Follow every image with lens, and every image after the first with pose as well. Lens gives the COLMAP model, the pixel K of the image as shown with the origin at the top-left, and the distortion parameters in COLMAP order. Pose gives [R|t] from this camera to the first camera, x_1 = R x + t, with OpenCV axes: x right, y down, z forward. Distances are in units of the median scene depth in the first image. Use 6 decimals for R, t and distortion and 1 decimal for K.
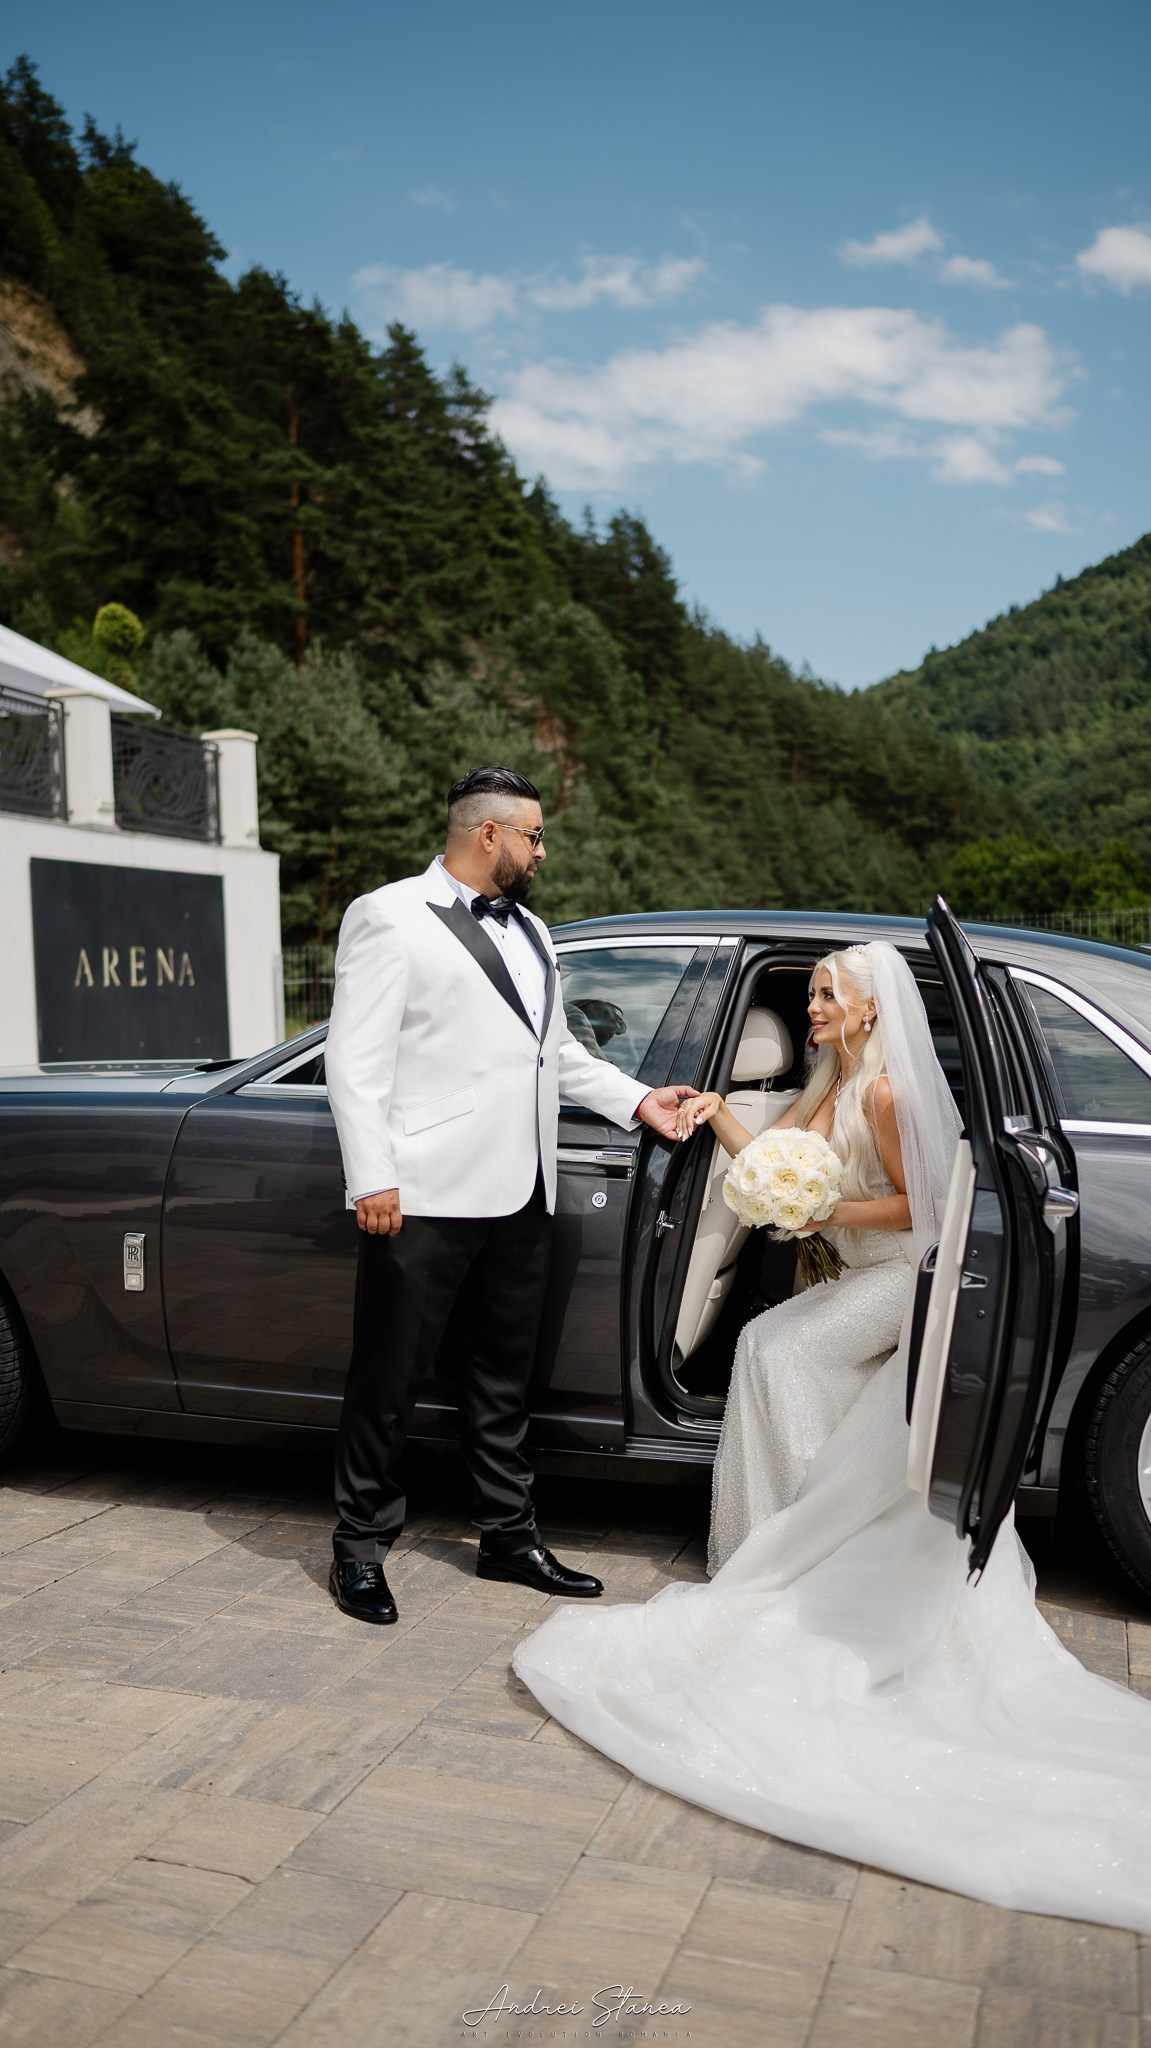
lens RADIAL K [[1978.3, 0, 574.5], [0, 1978.3, 1024.2], [0, 0, 1]] dist [-0.029763, 0.000000]
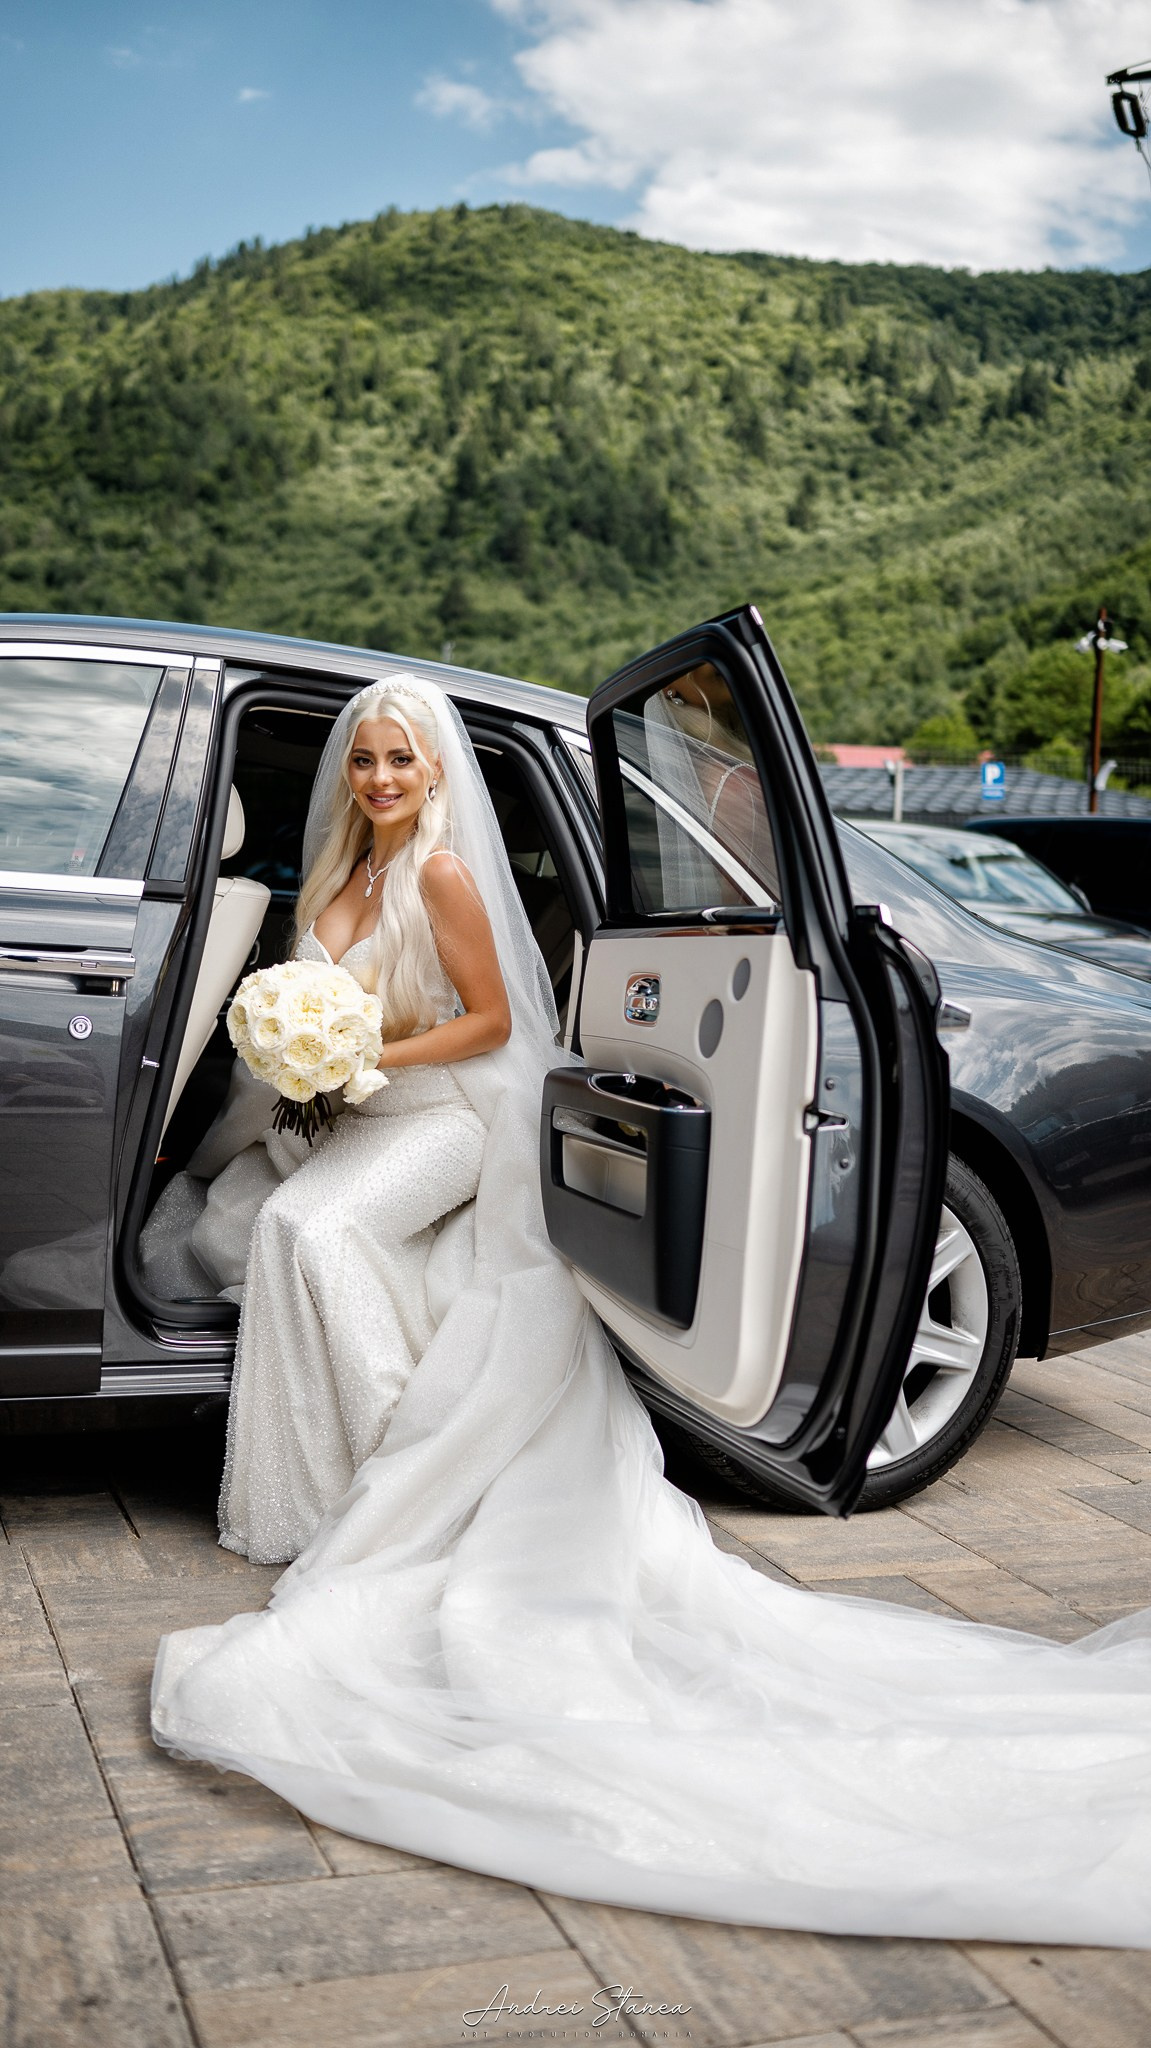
lens RADIAL K [[1978.3, 0, 576.1], [0, 1978.3, 1023.2], [0, 0, 1]] dist [-0.029763, 0.000000]
pose [[0.795867, -0.016360, 0.605251, -0.331589], [-0.033640, 0.996896, 0.071181, 0.042938], [-0.604536, -0.077011, 0.792846, 0.466503]]
